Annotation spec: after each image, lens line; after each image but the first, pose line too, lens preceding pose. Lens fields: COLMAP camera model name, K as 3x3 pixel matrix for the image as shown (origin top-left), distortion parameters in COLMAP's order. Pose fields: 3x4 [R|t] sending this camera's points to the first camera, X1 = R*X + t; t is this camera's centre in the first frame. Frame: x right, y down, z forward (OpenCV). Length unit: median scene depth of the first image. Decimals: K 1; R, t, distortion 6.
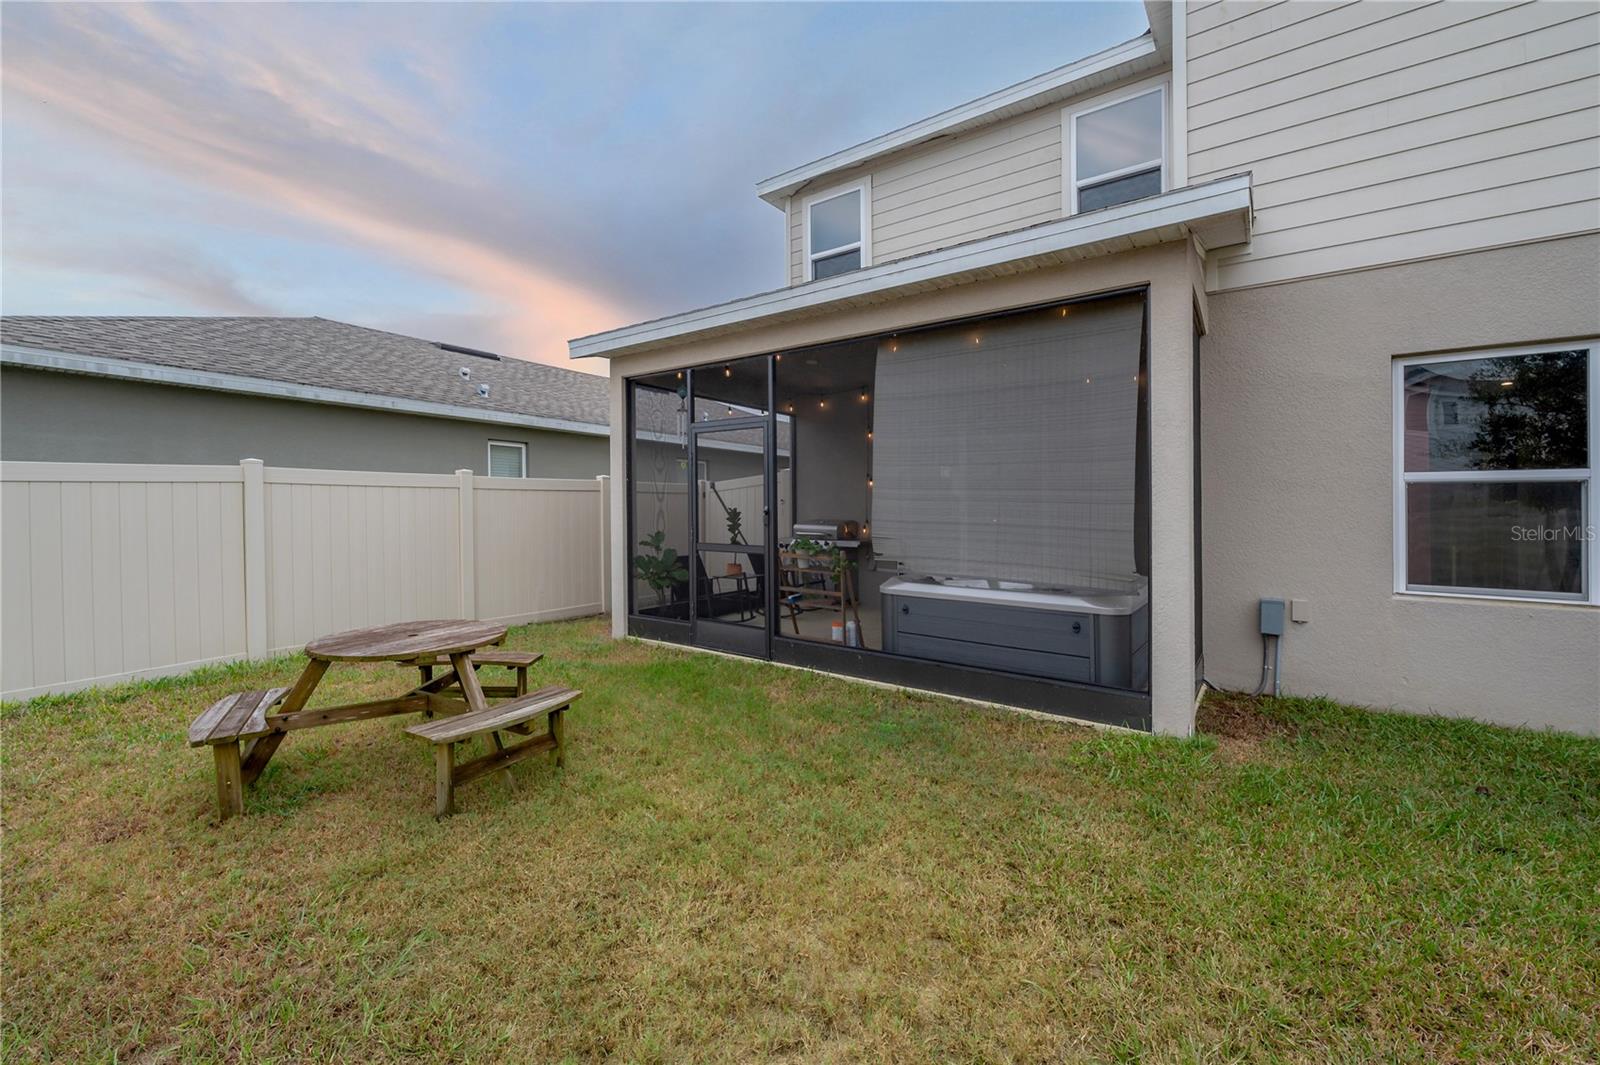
lens RADIAL K [[640.0, 0, 799.3], [0, 640.0, 525.8], [0, 0, 1]] dist [-0.000072, 0.000083]
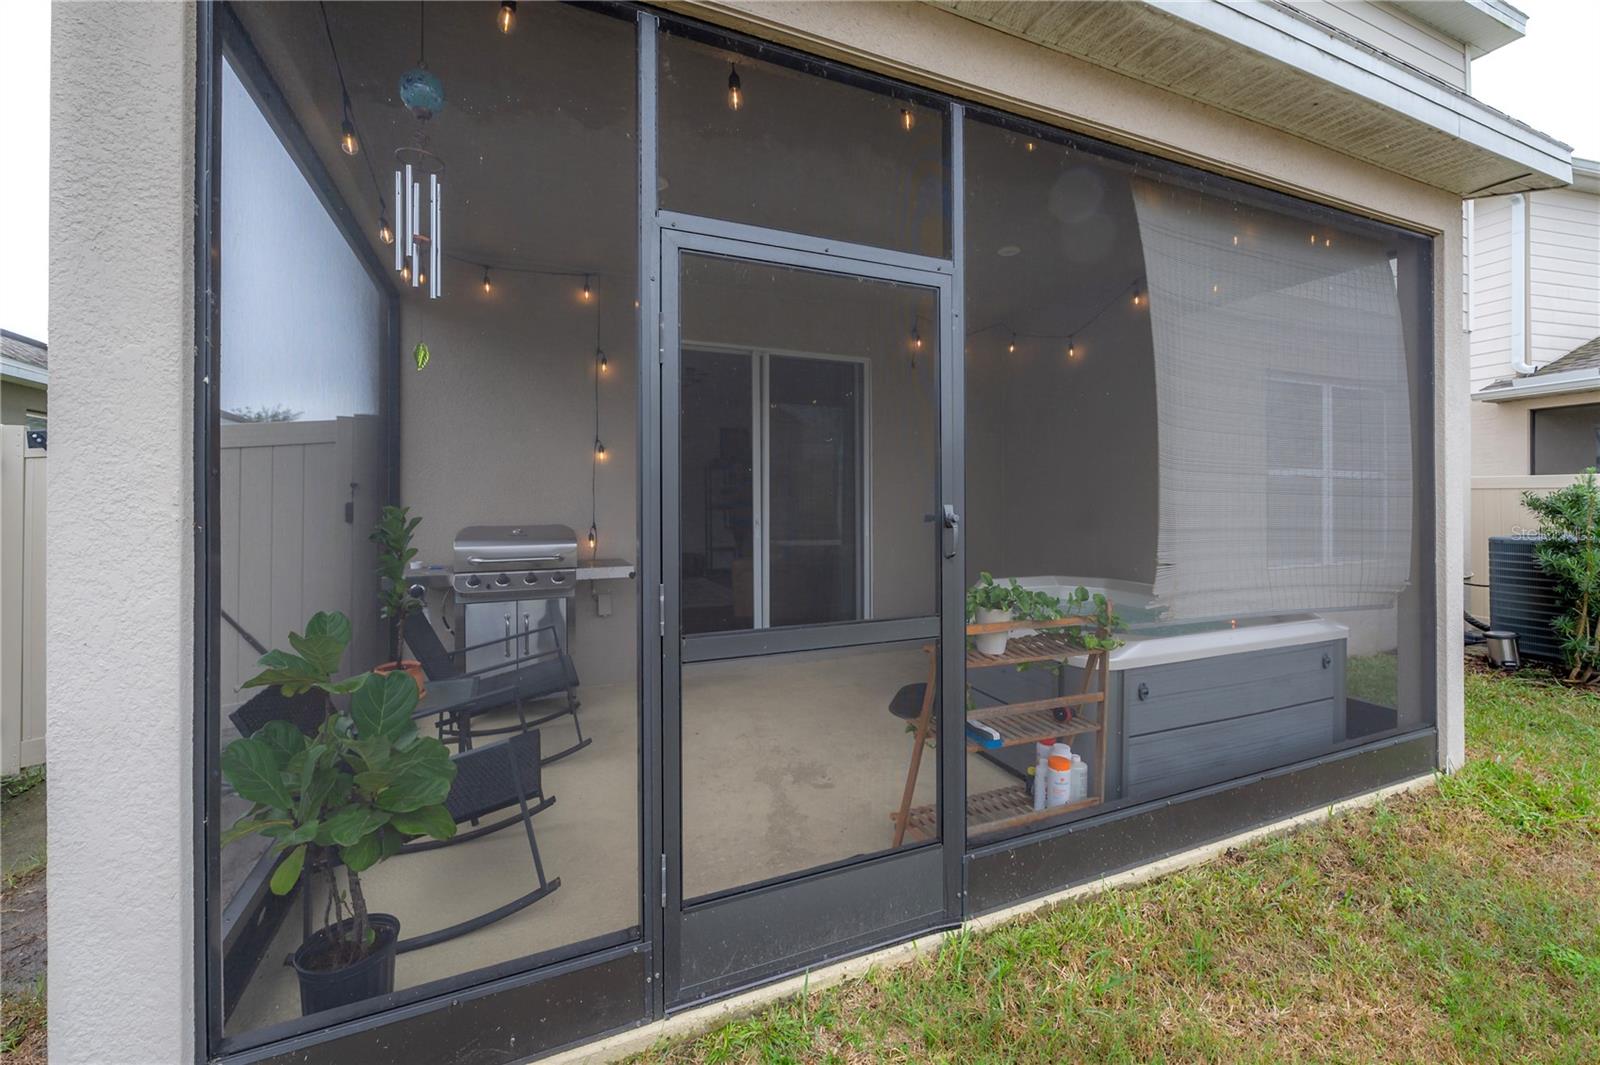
lens RADIAL K [[640.0, 0, 799.3], [0, 640.0, 525.8], [0, 0, 1]] dist [-0.000072, 0.000083]
pose [[0.509601, -0.032911, 0.859781, -0.434277], [0.027614, 0.999379, 0.021888, -0.027694], [-0.859967, 0.012588, 0.510194, 0.968753]]
